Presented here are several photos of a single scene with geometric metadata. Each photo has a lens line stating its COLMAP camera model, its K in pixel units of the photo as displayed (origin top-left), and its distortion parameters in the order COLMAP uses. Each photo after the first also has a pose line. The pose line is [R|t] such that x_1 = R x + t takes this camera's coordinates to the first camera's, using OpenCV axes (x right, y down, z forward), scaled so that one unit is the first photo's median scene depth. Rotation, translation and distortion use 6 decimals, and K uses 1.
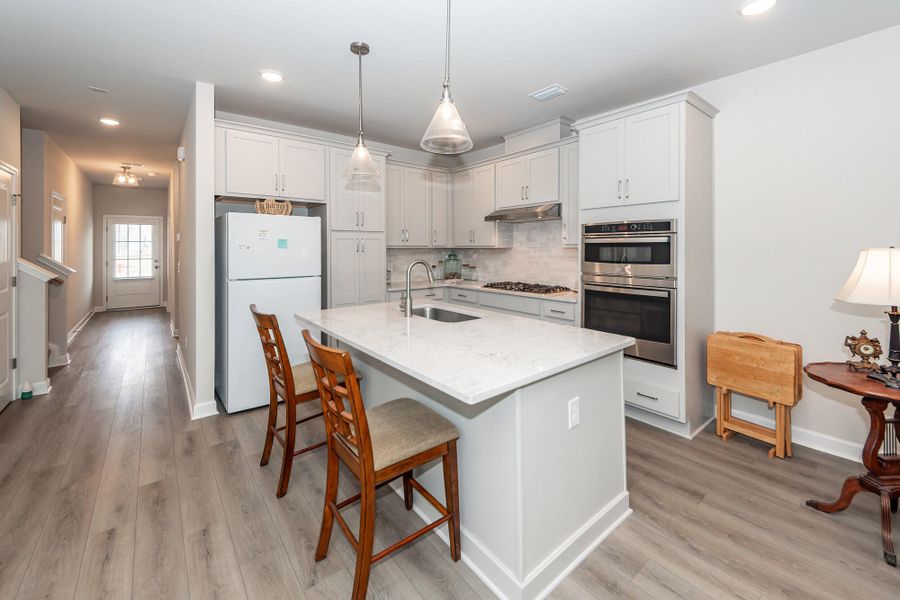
lens RADIAL K [[360.1, 0, 453.1], [0, 360.1, 247.9], [0, 0, 1]] dist [-0.009803, -0.000259]
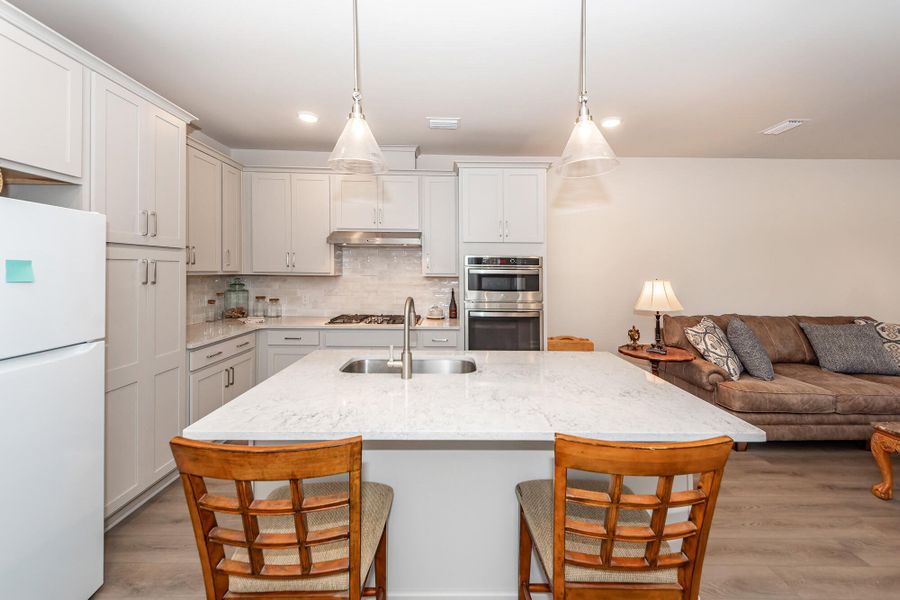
lens RADIAL K [[346.2, 0, 454.7], [0, 346.2, 263.2], [0, 0, 1]] dist [0.001586, -0.000211]
pose [[0.617428, 0.028452, 0.786113, -0.431946], [-0.013160, 0.999579, -0.025842, -0.014733], [-0.786517, 0.005610, 0.617543, 0.345113]]
